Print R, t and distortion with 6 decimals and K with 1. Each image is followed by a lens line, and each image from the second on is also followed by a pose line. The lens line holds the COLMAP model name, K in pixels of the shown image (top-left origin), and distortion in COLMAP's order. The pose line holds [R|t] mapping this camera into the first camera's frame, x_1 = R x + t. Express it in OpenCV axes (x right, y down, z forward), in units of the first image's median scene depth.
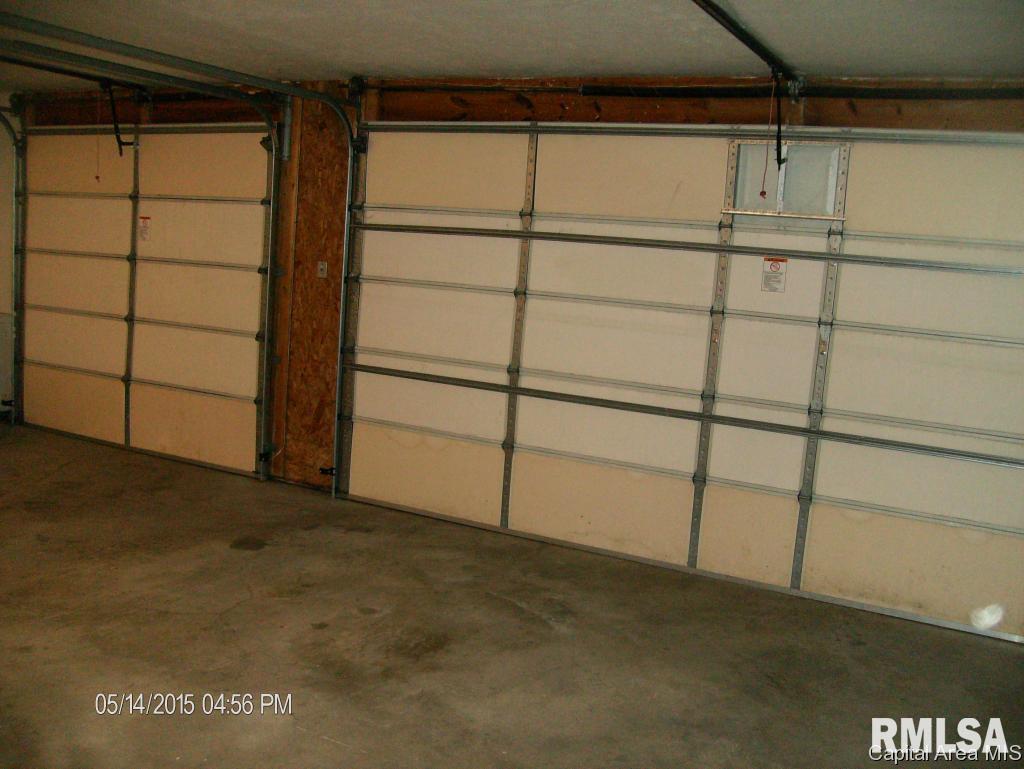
lens RADIAL K [[1022.2, 0, 511.3], [0, 1022.2, 381.2], [0, 0, 1]] dist [-0.091330, 0.000000]
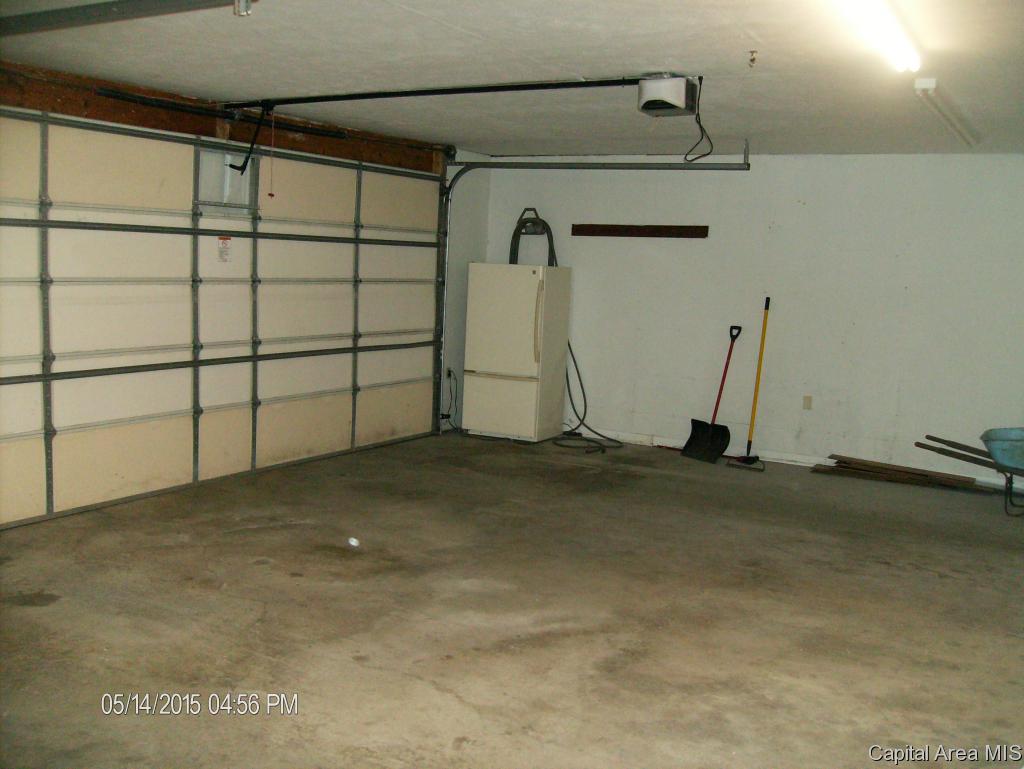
lens RADIAL K [[1022.2, 0, 511.0], [0, 1022.2, 387.8], [0, 0, 1]] dist [-0.091330, 0.000000]
pose [[0.035859, -0.197494, 0.979648, -1.136131], [0.084825, 0.977342, 0.193924, -0.160019], [-0.995750, 0.076145, 0.051799, 0.581354]]
